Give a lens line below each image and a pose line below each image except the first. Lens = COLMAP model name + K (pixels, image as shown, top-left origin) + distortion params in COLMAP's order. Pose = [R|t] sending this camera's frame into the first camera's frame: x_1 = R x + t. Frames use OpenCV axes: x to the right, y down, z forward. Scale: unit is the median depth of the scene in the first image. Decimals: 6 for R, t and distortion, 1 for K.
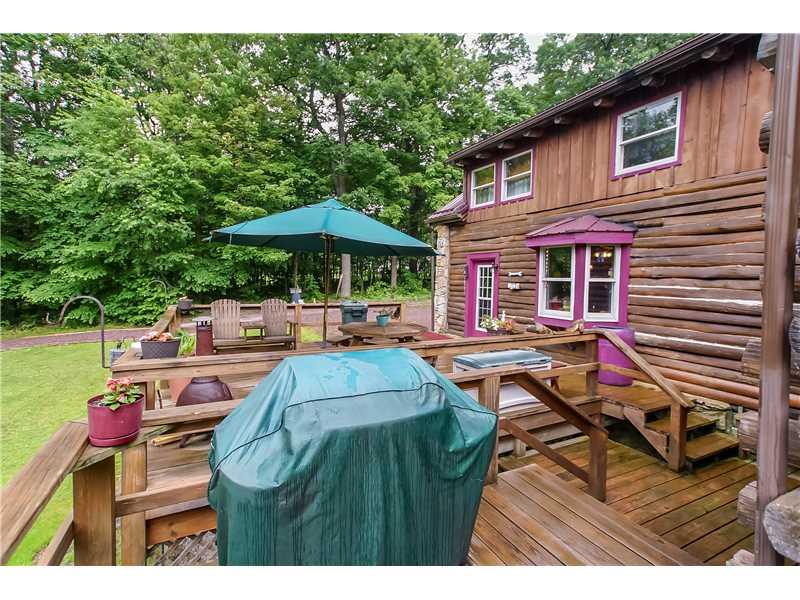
lens RADIAL K [[370.7, 0, 394.1], [0, 370.7, 293.2], [0, 0, 1]] dist [0.027156, 0.001137]
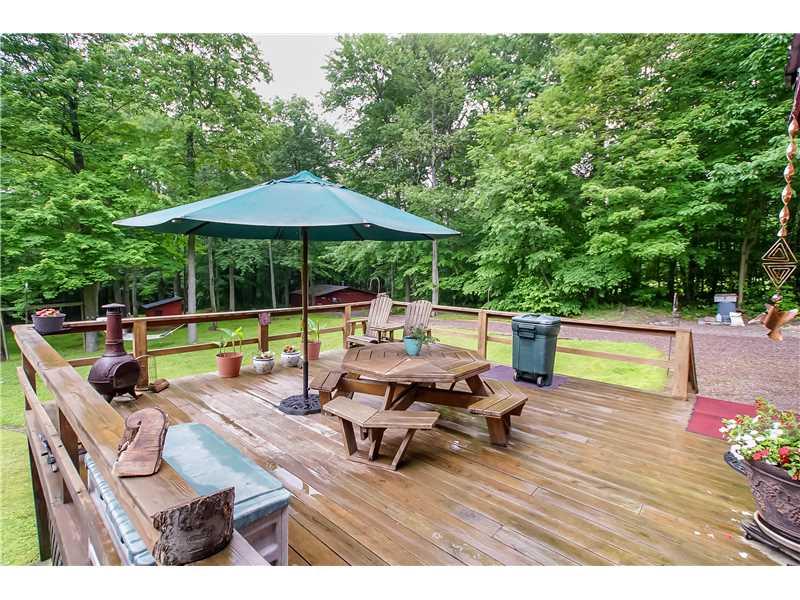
lens RADIAL K [[370.7, 0, 395.9], [0, 370.7, 291.8], [0, 0, 1]] dist [0.027156, 0.001137]
pose [[0.351045, 0.045915, -0.935232, 0.212951], [-0.048314, 0.998355, 0.030879, -0.013449], [0.935111, 0.034345, 0.352686, 0.306253]]
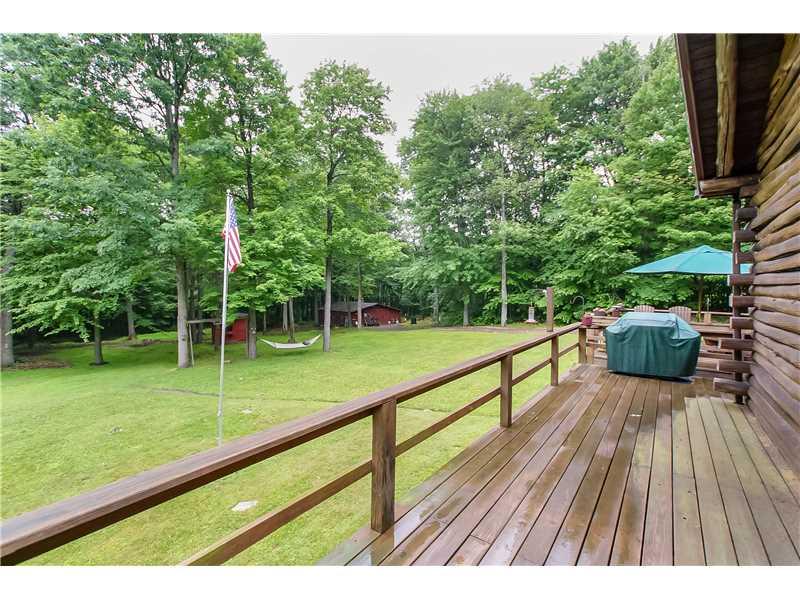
lens RADIAL K [[370.7, 0, 395.4], [0, 370.7, 286.4], [0, 0, 1]] dist [0.027156, 0.001137]
pose [[0.455060, -0.010524, -0.890399, 0.234881], [-0.046393, 0.998292, -0.035509, 0.019008], [0.889252, 0.057467, 0.453794, -0.329027]]
